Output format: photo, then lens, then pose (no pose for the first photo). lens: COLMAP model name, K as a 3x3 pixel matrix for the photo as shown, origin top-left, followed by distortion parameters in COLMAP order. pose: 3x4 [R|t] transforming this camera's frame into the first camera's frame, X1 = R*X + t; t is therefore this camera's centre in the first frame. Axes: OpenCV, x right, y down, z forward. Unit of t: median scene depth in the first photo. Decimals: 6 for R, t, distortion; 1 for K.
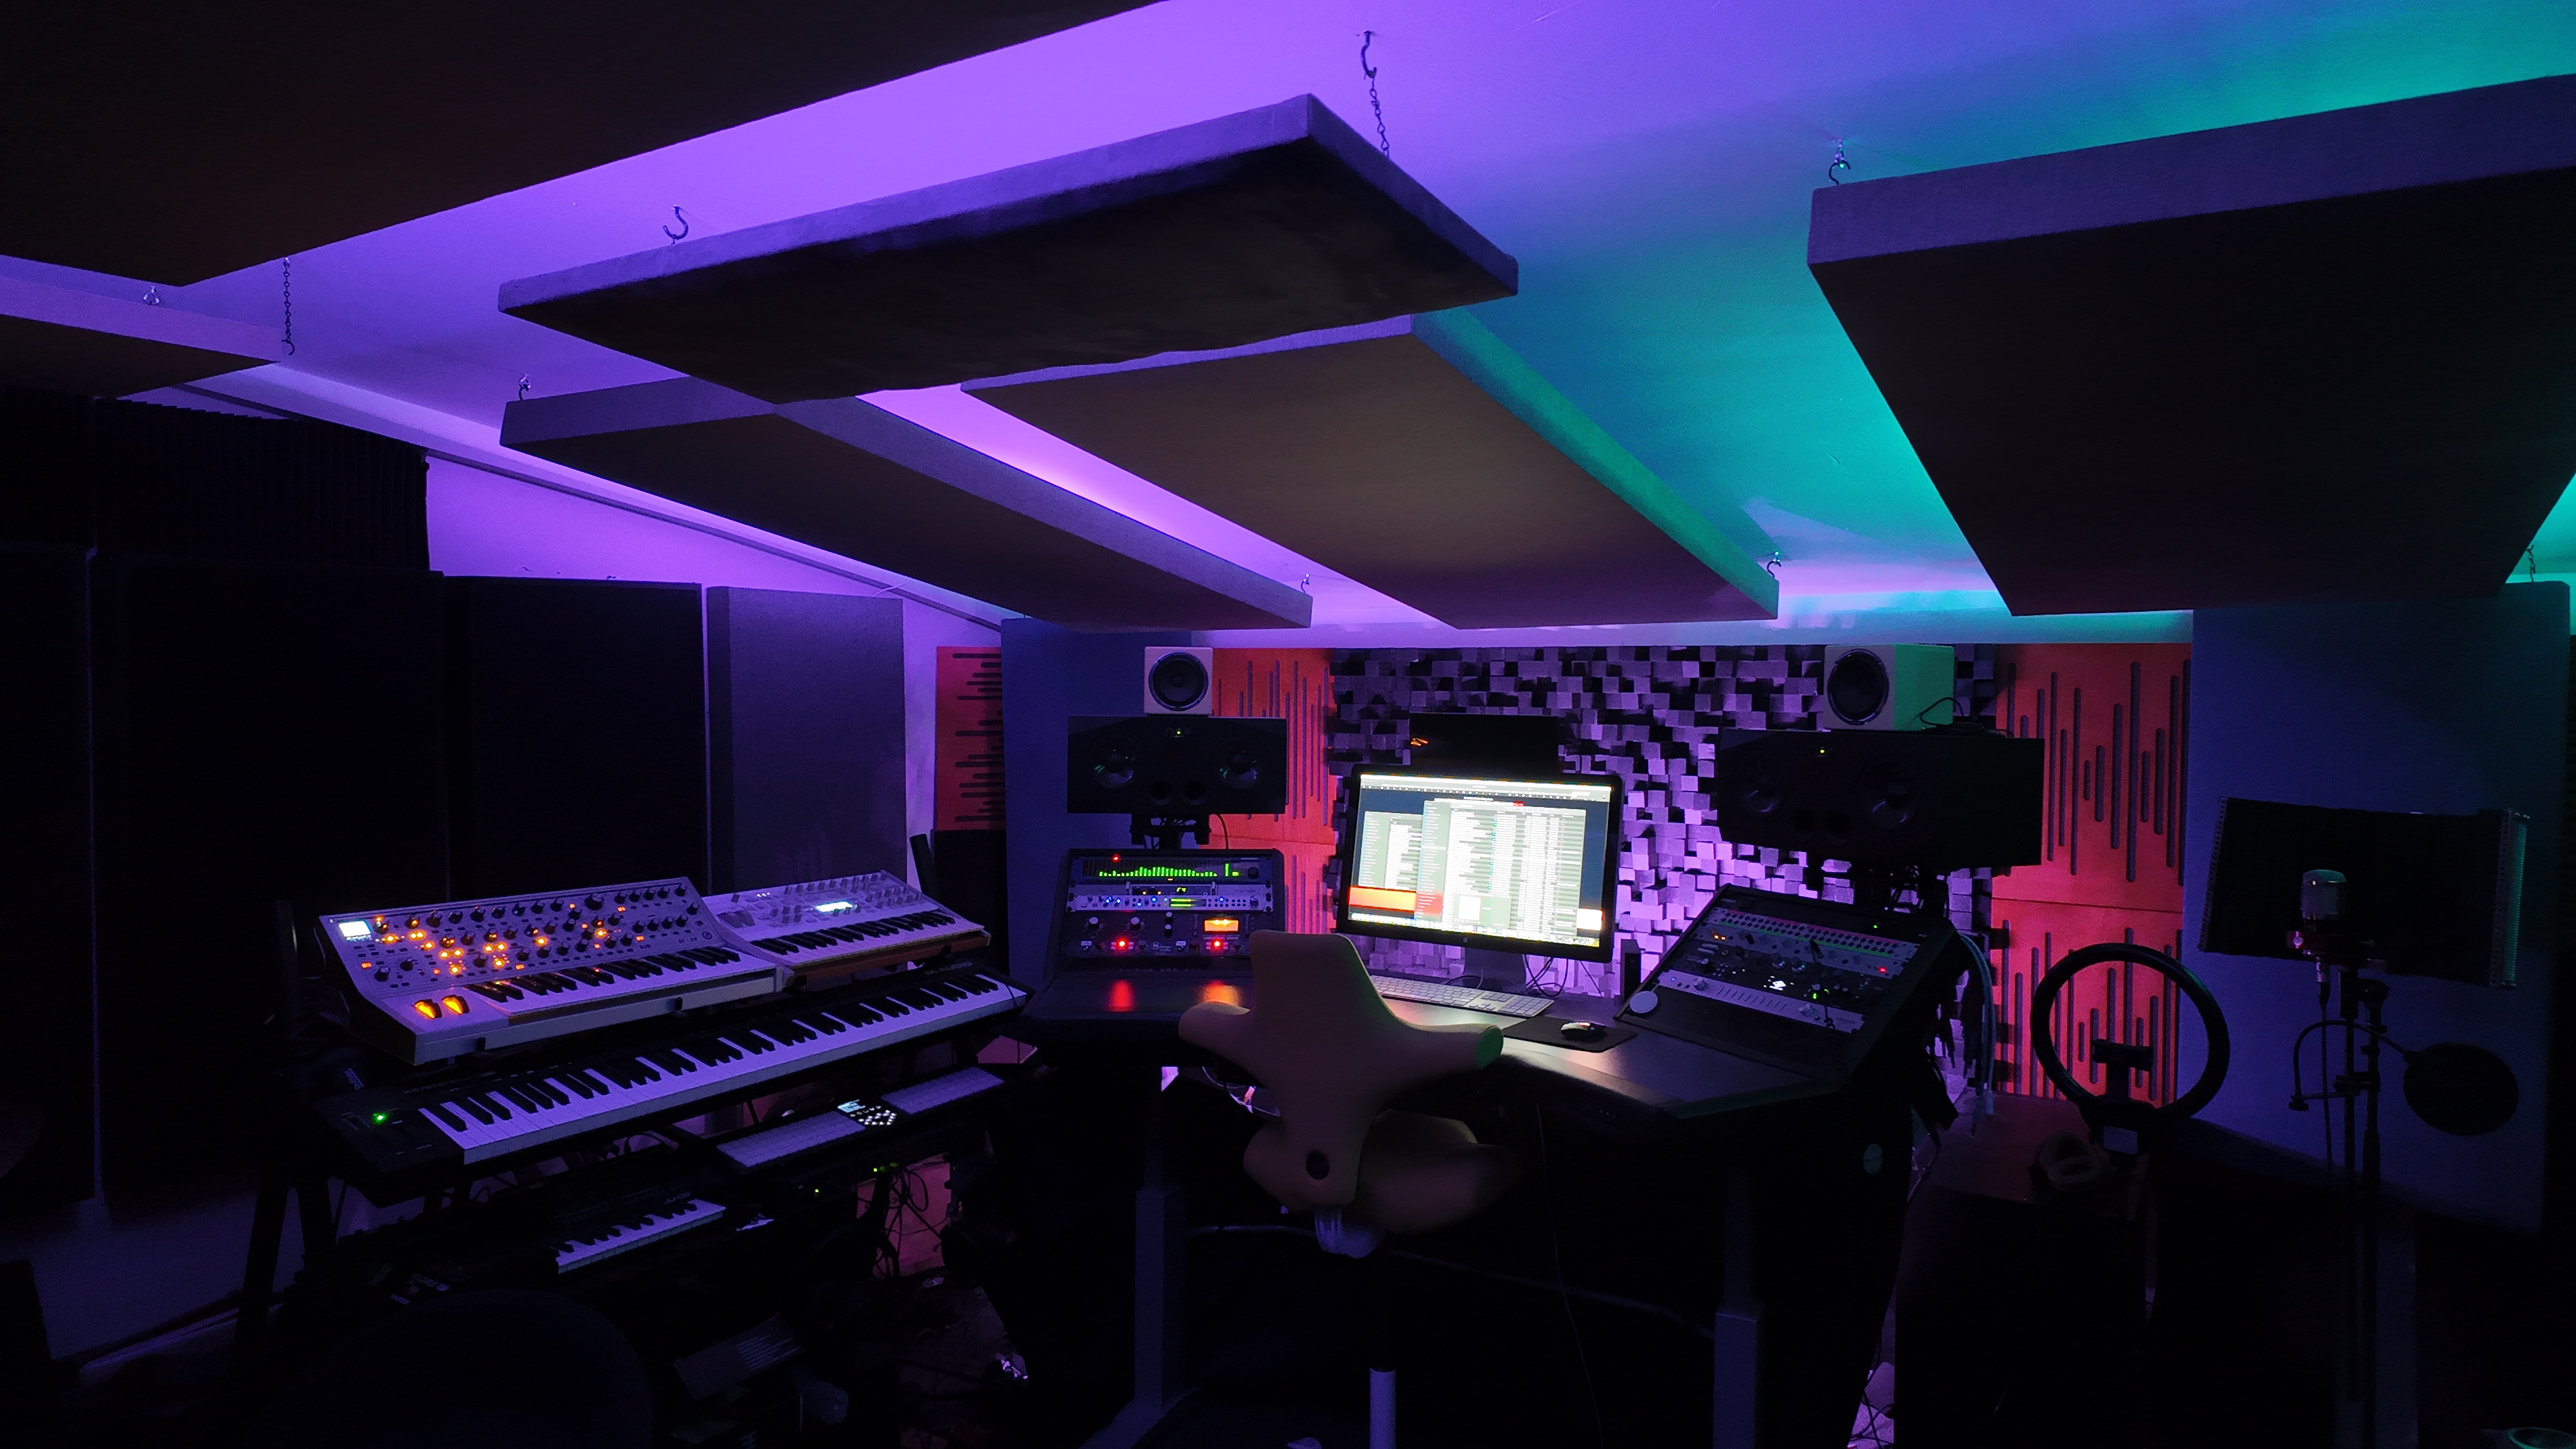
lens RADIAL K [[1582.8, 0, 1302.0], [0, 1582.8, 715.5], [0, 0, 1]] dist [0.006516, -0.015148]
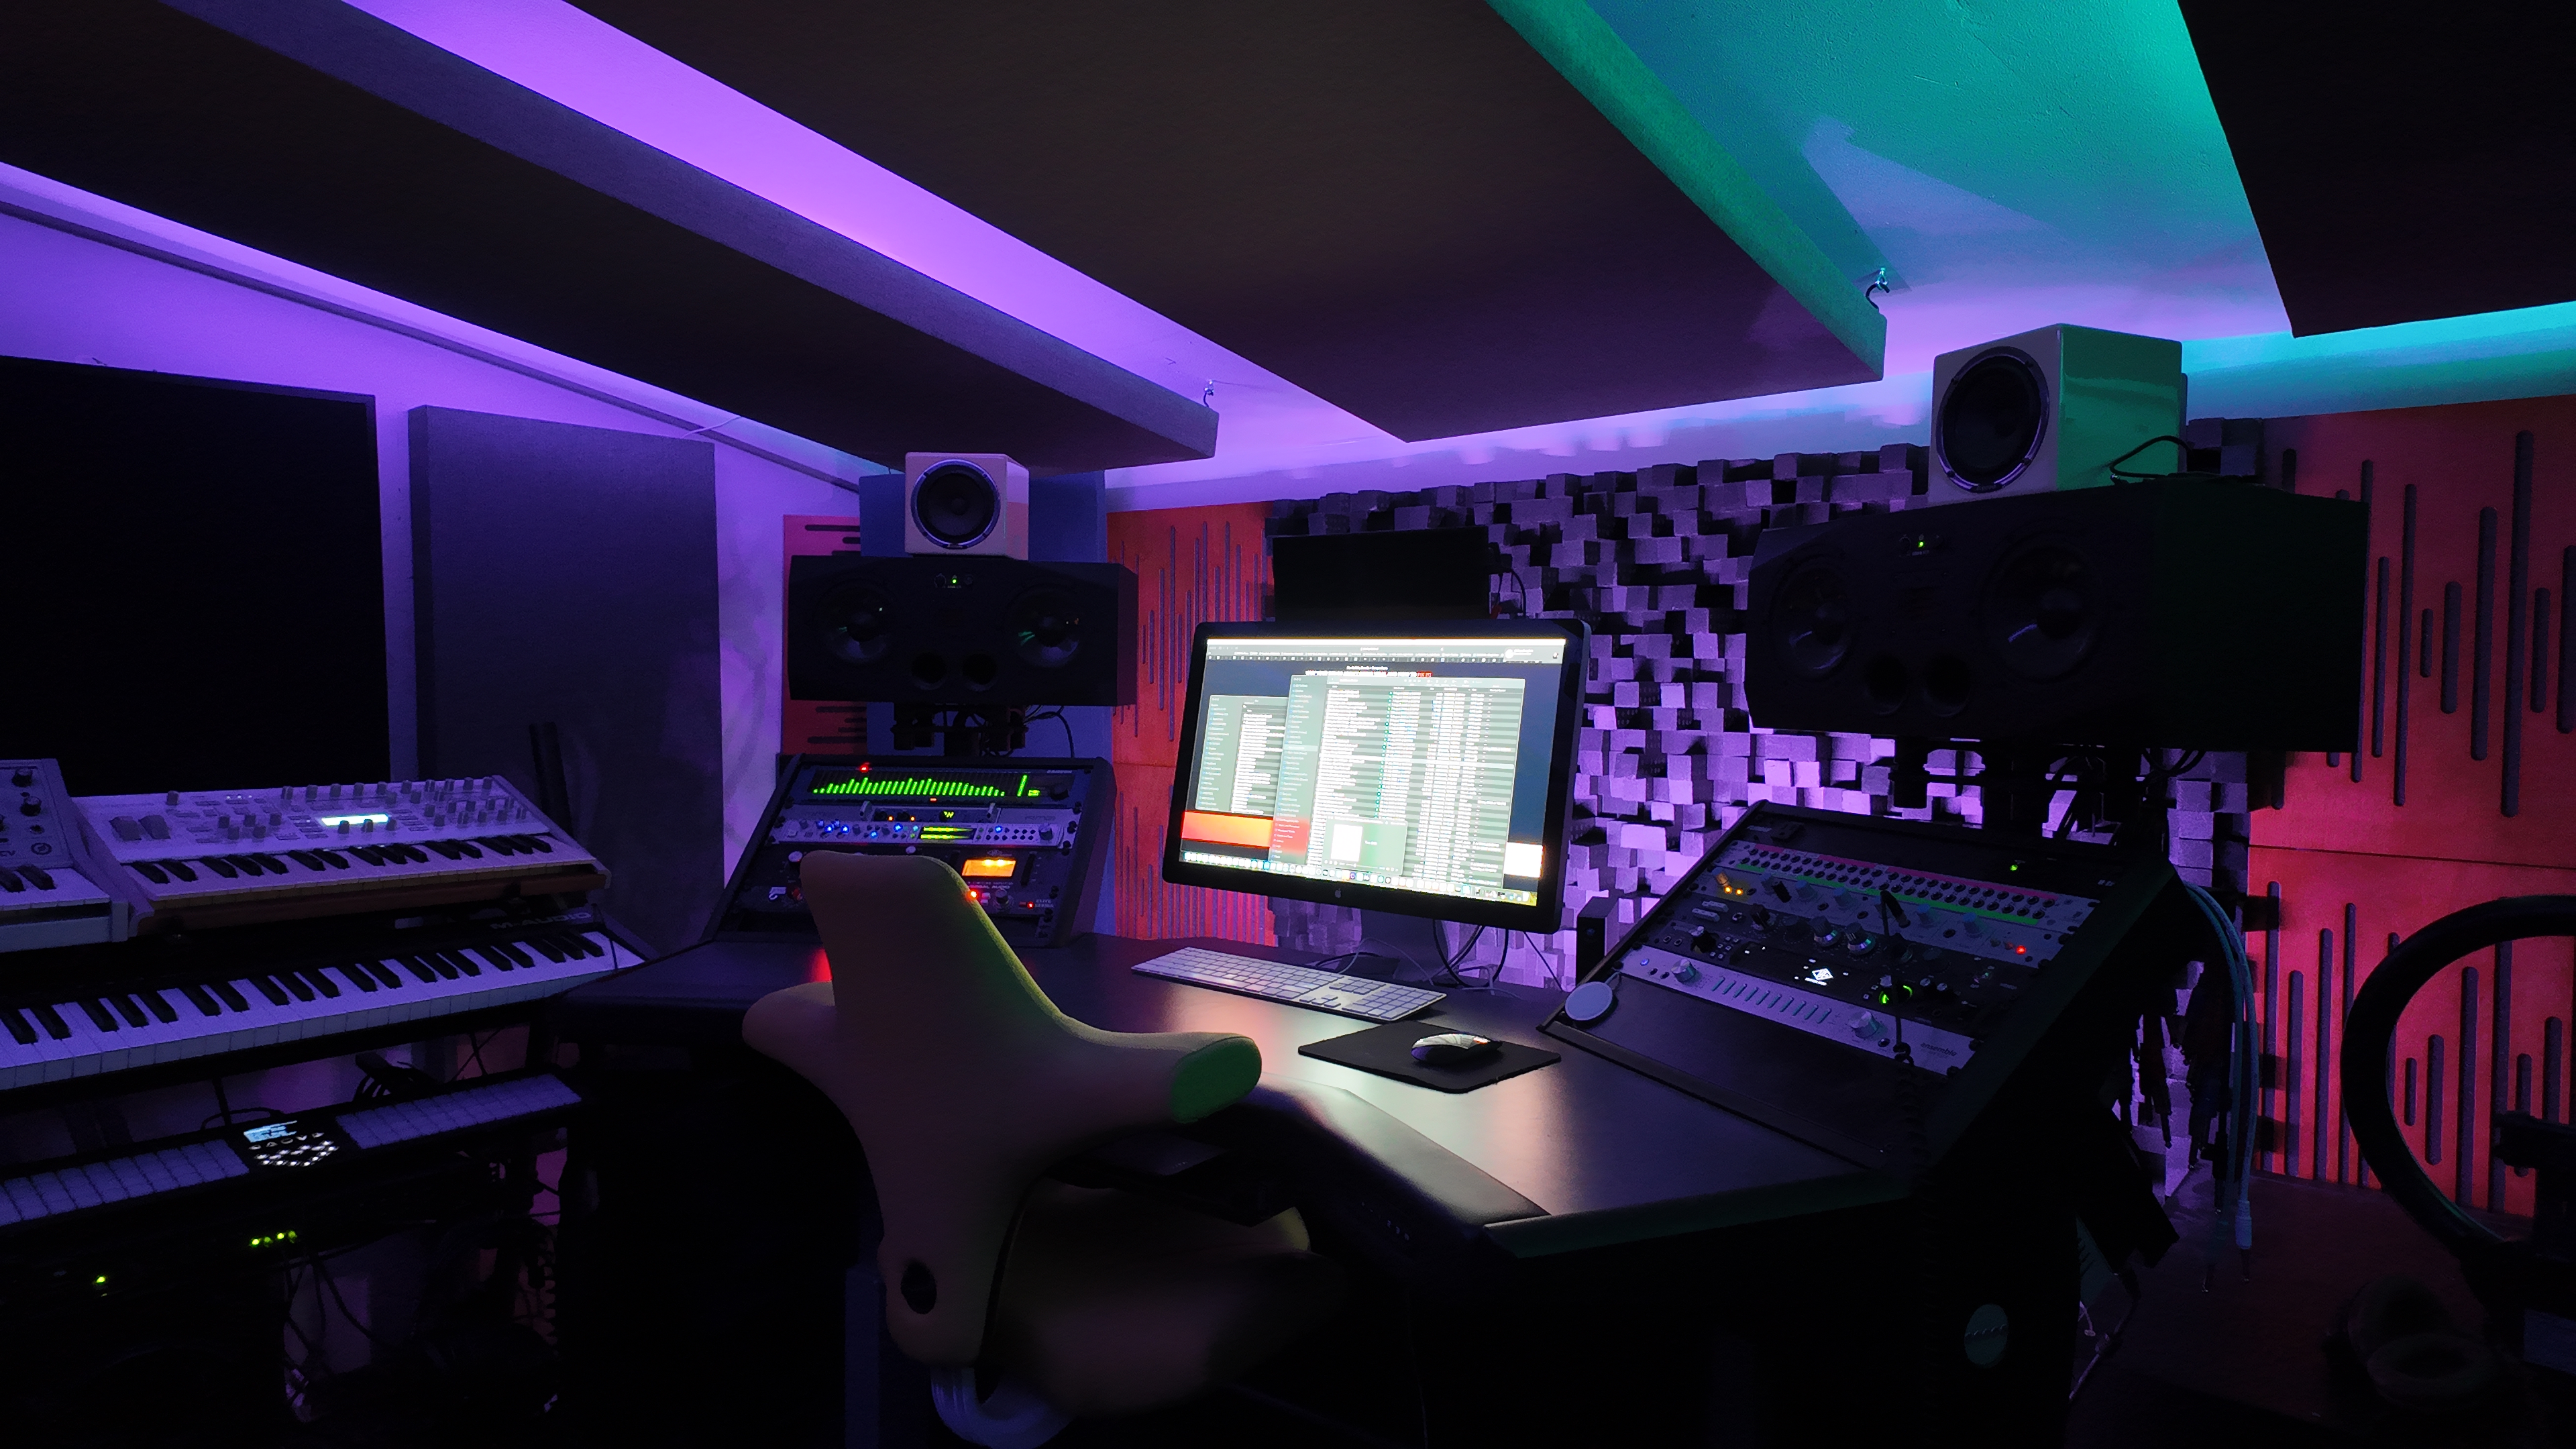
lens RADIAL K [[1582.8, 0, 1298.0], [0, 1582.8, 733.7], [0, 0, 1]] dist [0.006516, -0.015148]
pose [[0.991897, 0.007467, -0.126826, 0.160771], [-0.005436, 0.999852, 0.016350, 0.067558], [0.126930, -0.015528, 0.991790, 0.376283]]
